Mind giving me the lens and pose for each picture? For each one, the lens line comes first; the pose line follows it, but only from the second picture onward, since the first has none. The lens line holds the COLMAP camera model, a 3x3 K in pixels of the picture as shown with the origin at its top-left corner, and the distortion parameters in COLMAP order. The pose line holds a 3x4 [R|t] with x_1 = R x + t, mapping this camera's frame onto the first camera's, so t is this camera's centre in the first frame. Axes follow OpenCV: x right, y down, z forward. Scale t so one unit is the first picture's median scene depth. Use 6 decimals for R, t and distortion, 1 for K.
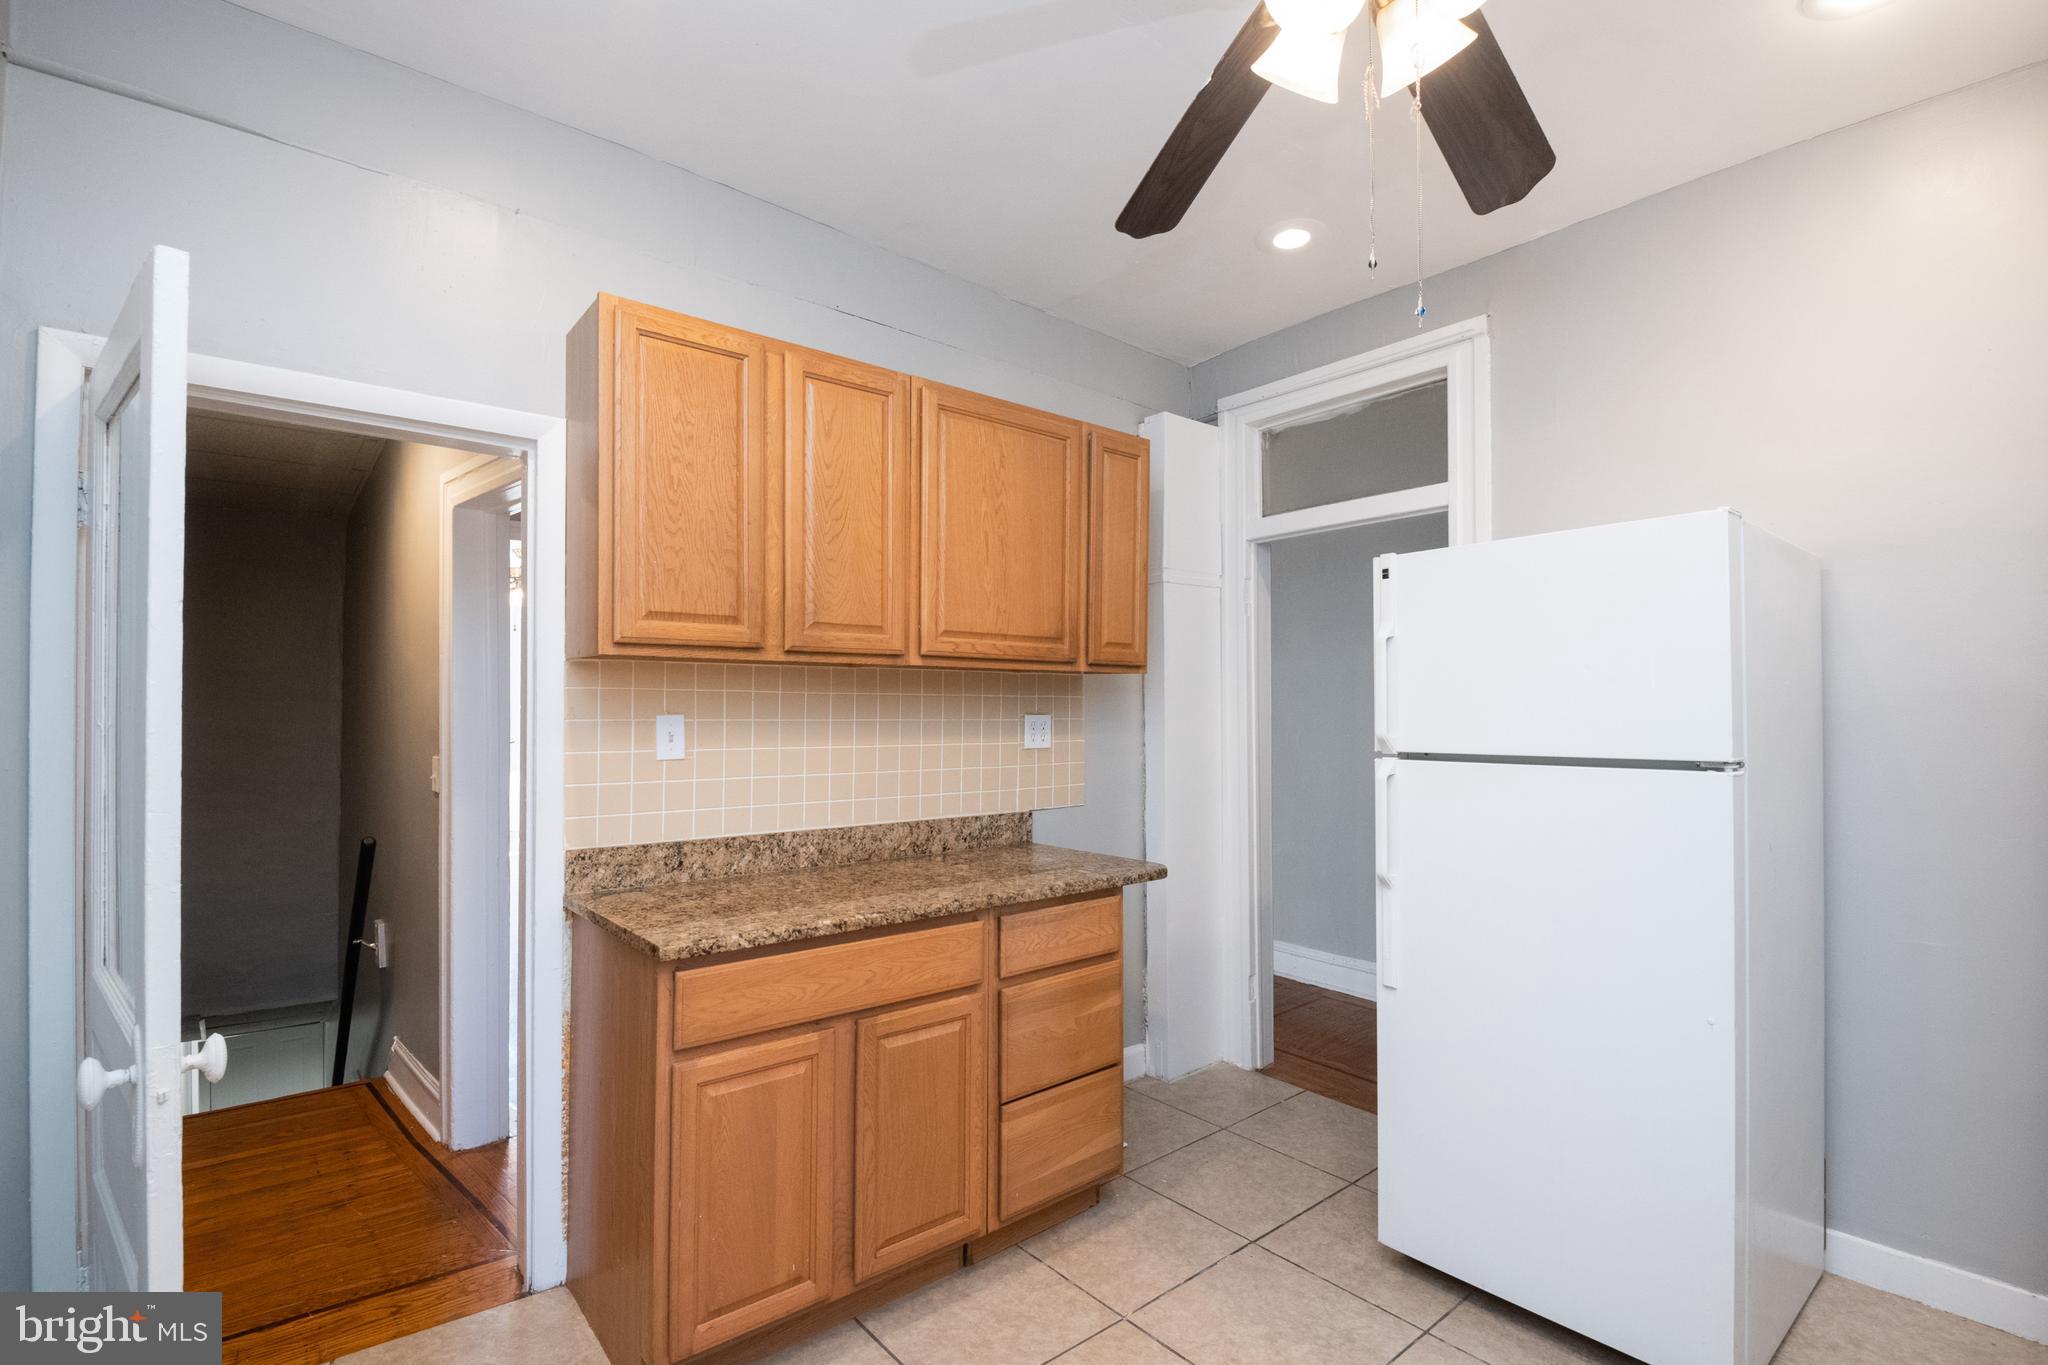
lens RADIAL K [[947.0, 0, 1024.0], [0, 947.0, 682.5], [0, 0, 1]] dist [0.027116, -0.028141]
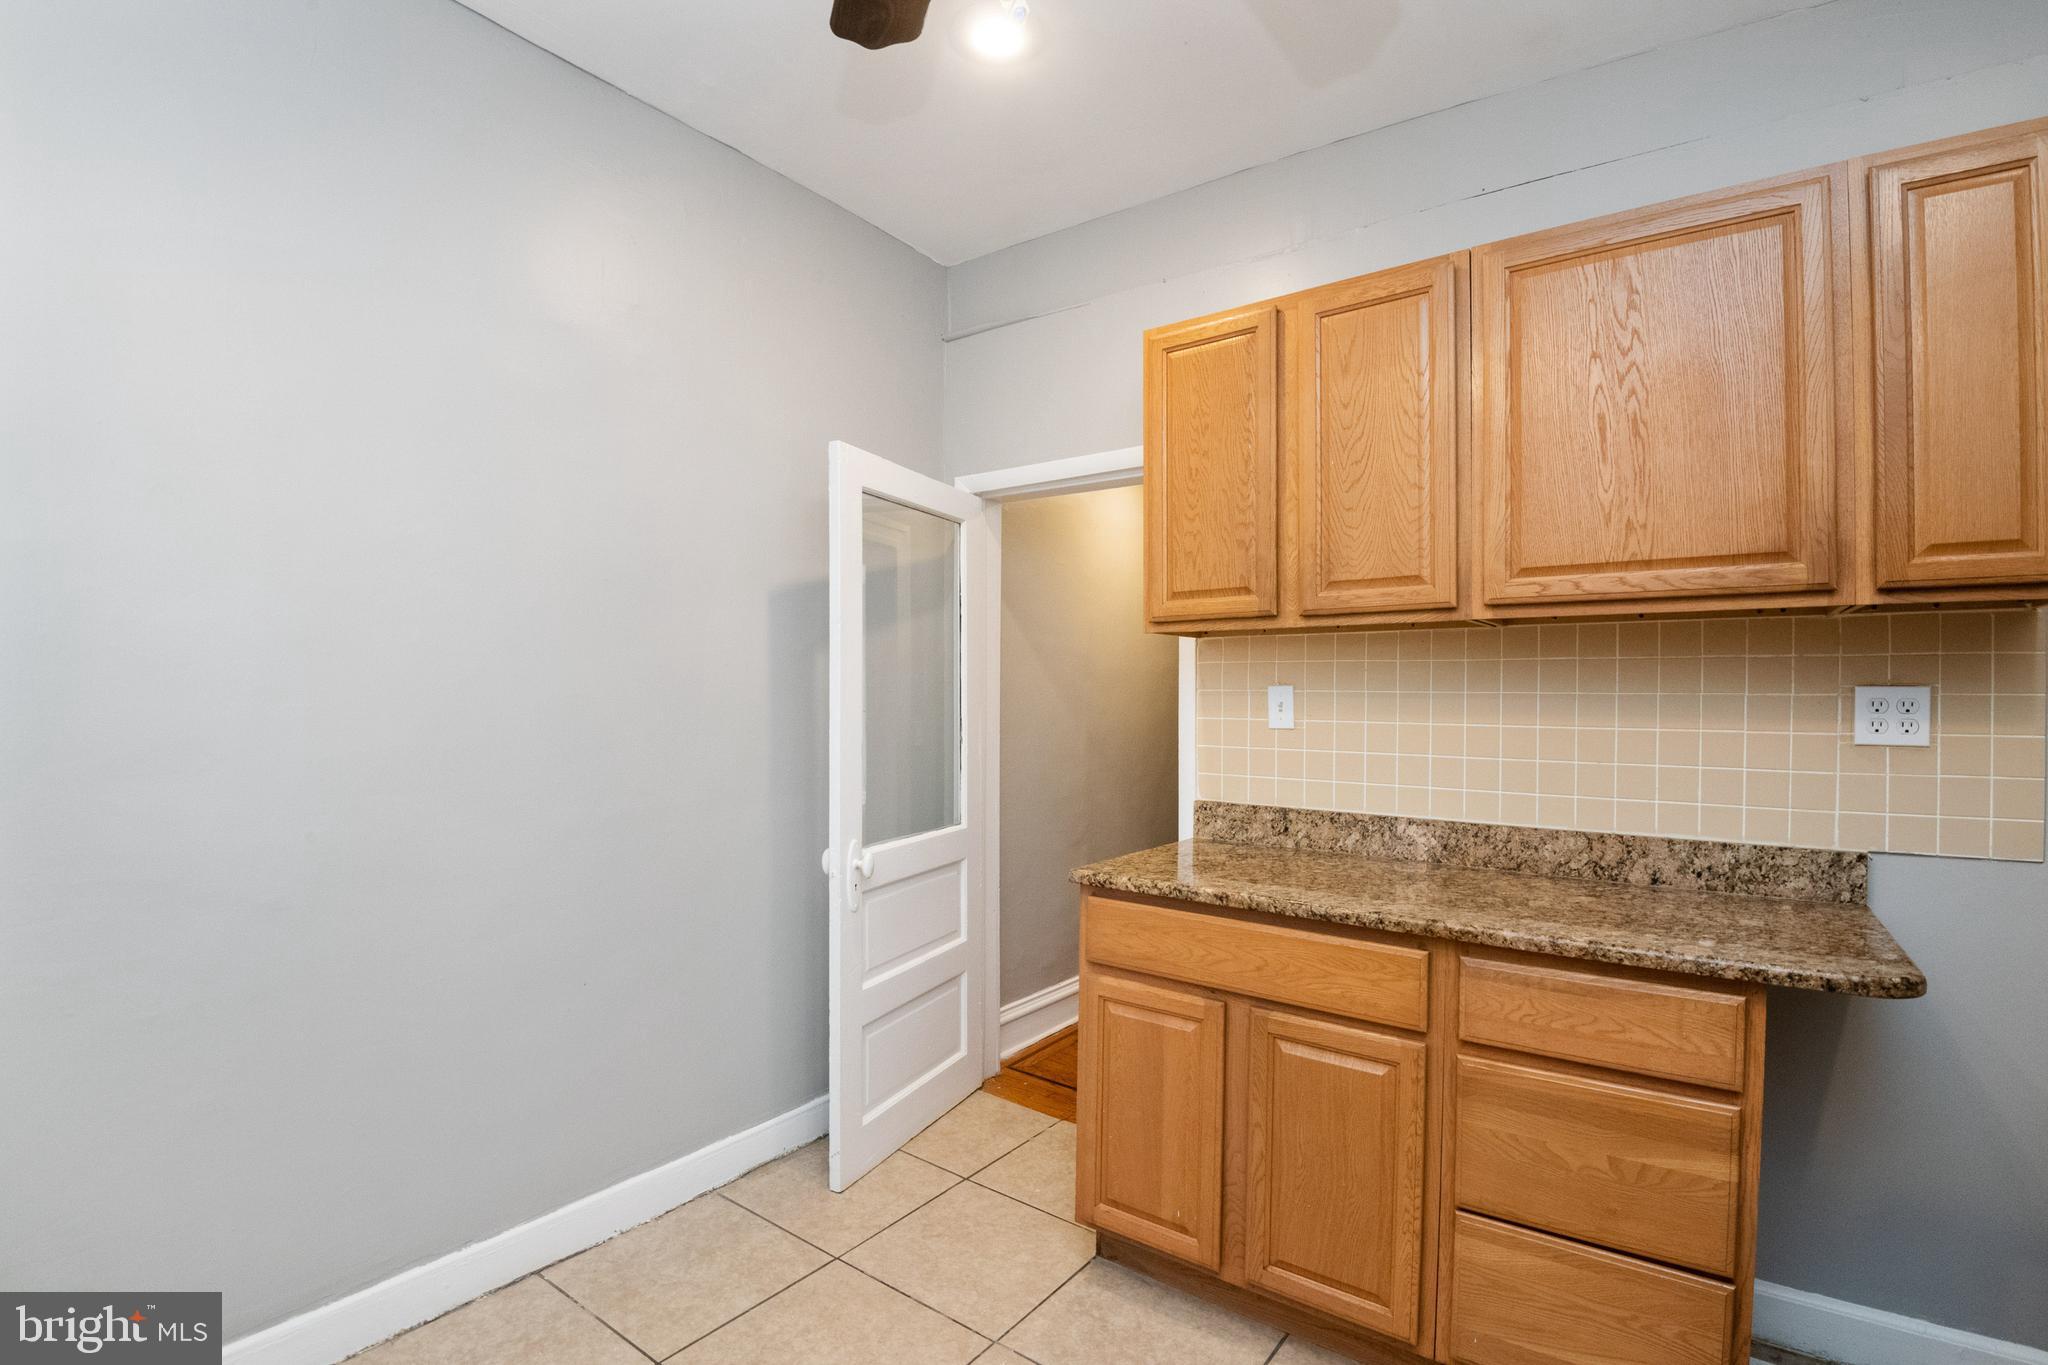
lens RADIAL K [[947.0, 0, 1024.0], [0, 947.0, 682.5], [0, 0, 1]] dist [0.027116, -0.028141]
pose [[0.251258, -0.015107, -0.967802, 0.568022], [0.020060, 0.999745, -0.010398, 0.035599], [0.967712, -0.016801, 0.251497, 0.464151]]
